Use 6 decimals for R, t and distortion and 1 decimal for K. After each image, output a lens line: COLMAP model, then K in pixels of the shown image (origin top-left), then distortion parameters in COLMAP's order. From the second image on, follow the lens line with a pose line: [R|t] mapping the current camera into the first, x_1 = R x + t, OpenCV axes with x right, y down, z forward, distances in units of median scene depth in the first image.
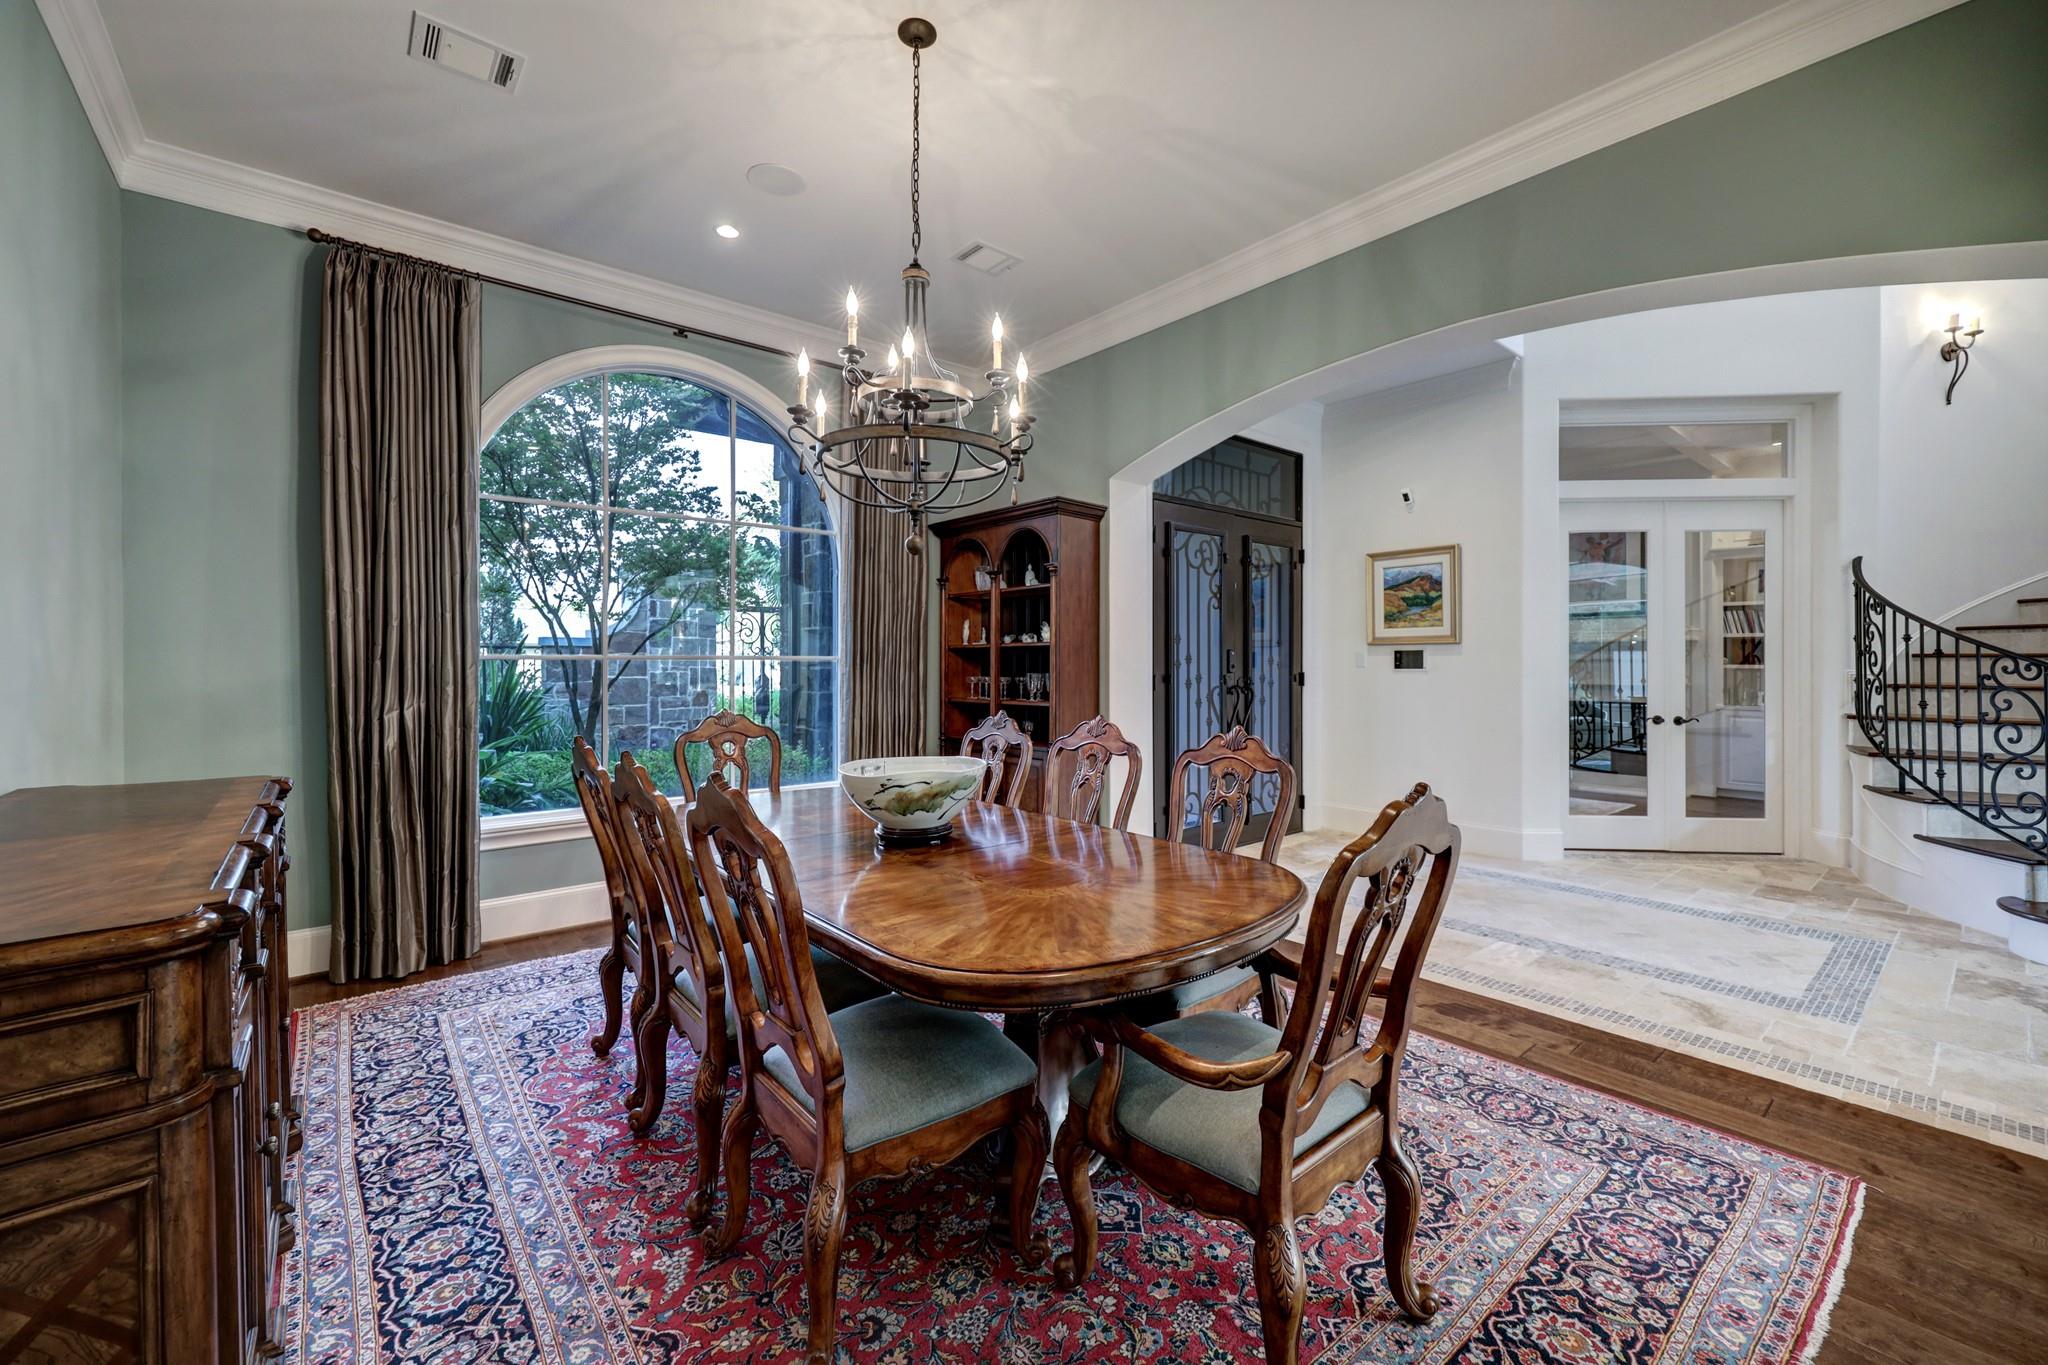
lens RADIAL K [[826.1, 0, 1029.1], [0, 826.1, 665.3], [0, 0, 1]] dist [-0.004956, -0.000162]
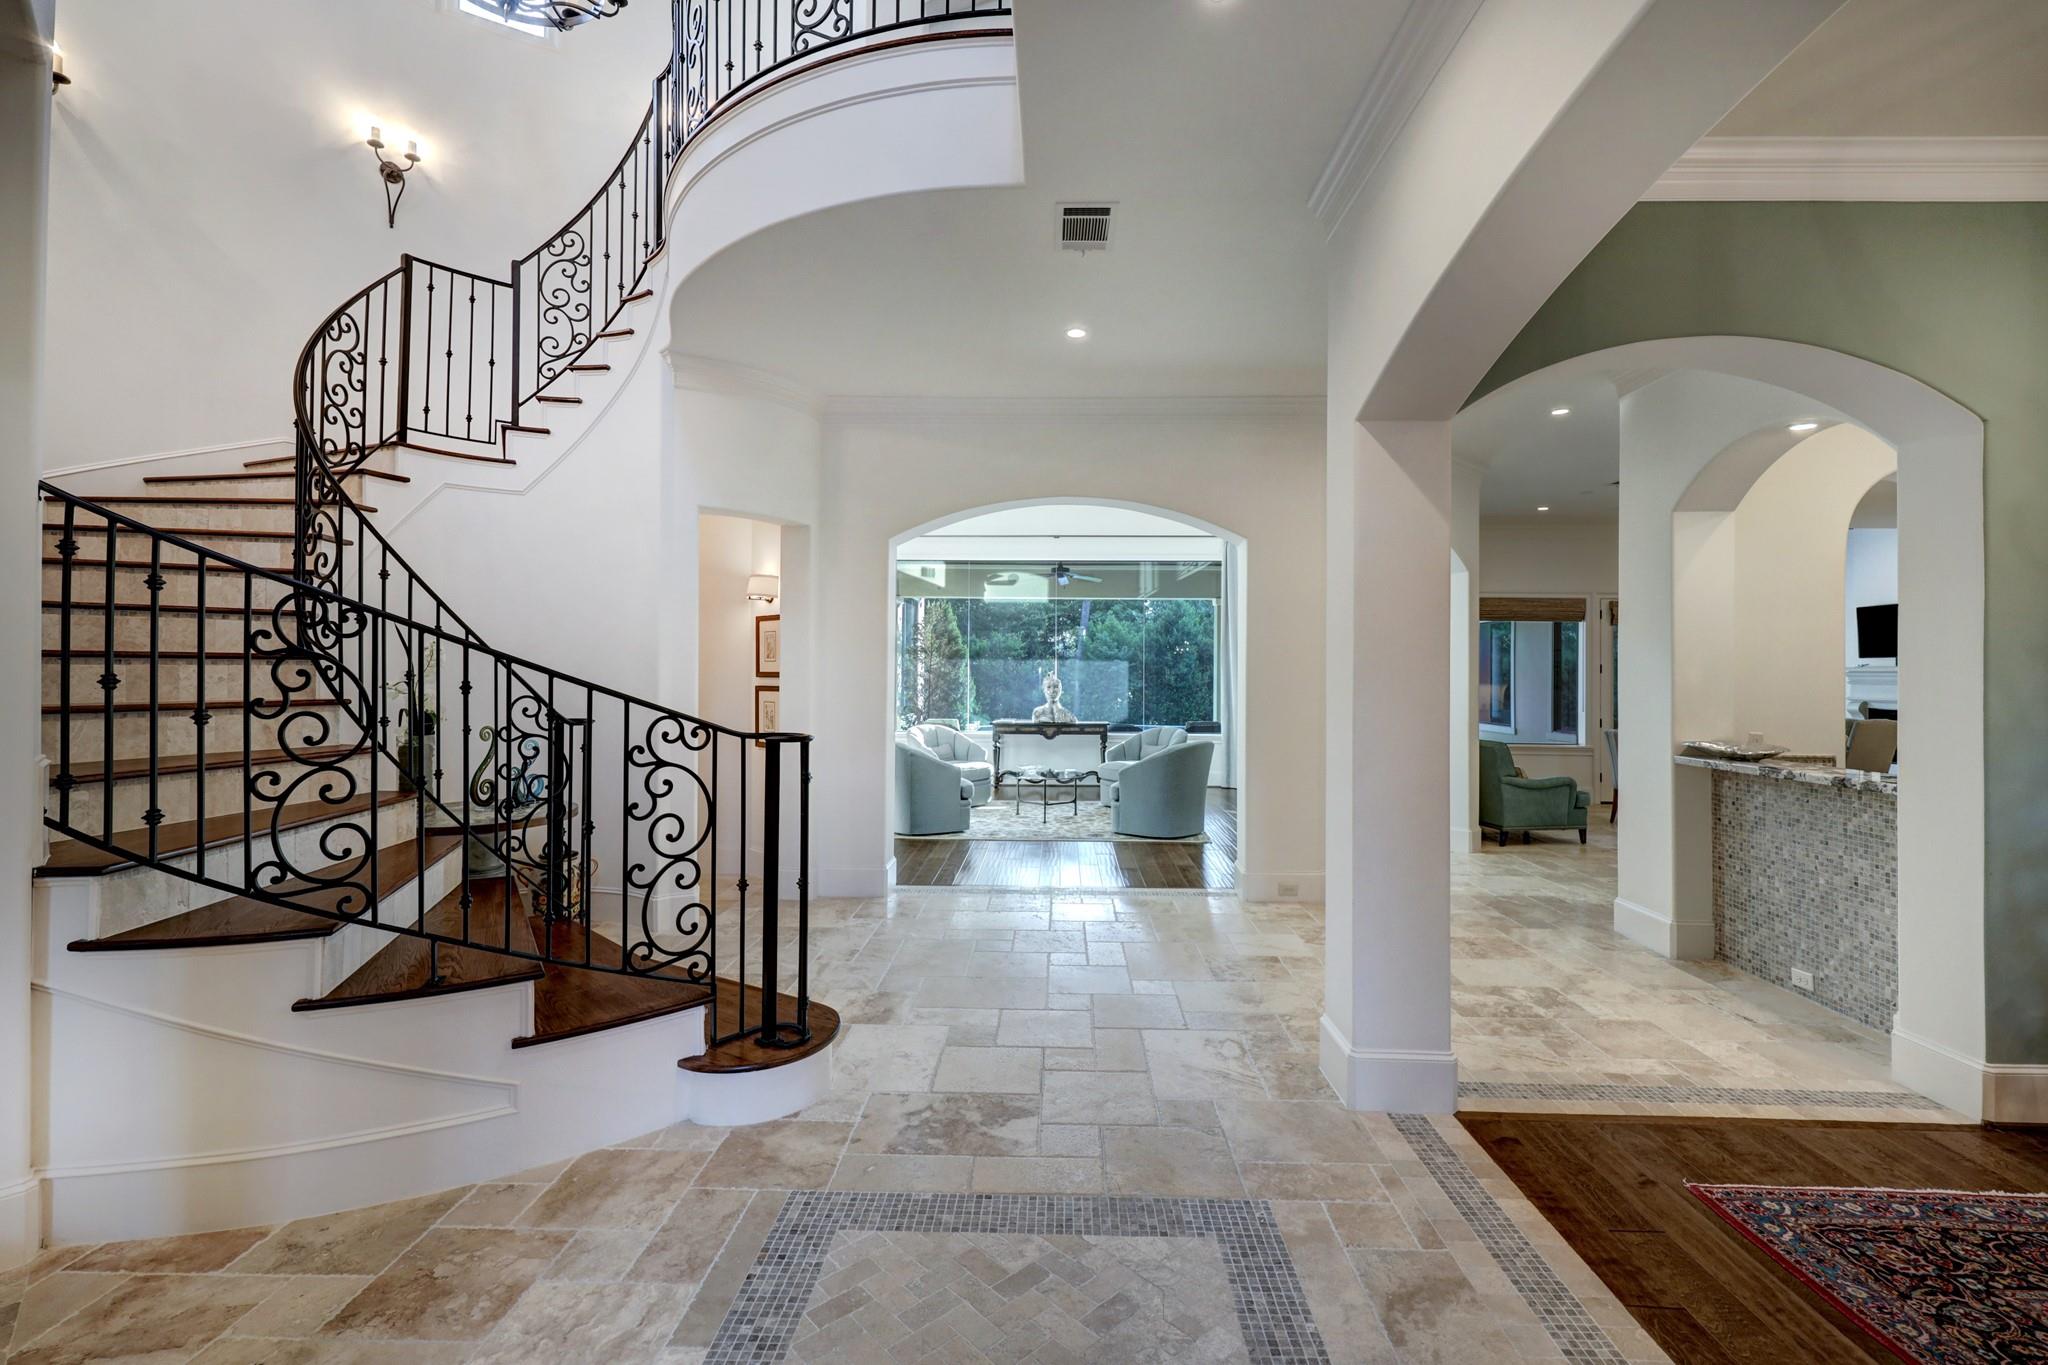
lens RADIAL K [[900.3, 0, 1024.5], [0, 900.3, 674.1], [0, 0, 1]] dist [-0.001088, -0.000133]
pose [[-0.746347, -0.000765, 0.665557, 0.497102], [0.000989, 0.999997, 0.002259, -0.051804], [-0.665556, 0.002344, -0.746344, 1.457938]]
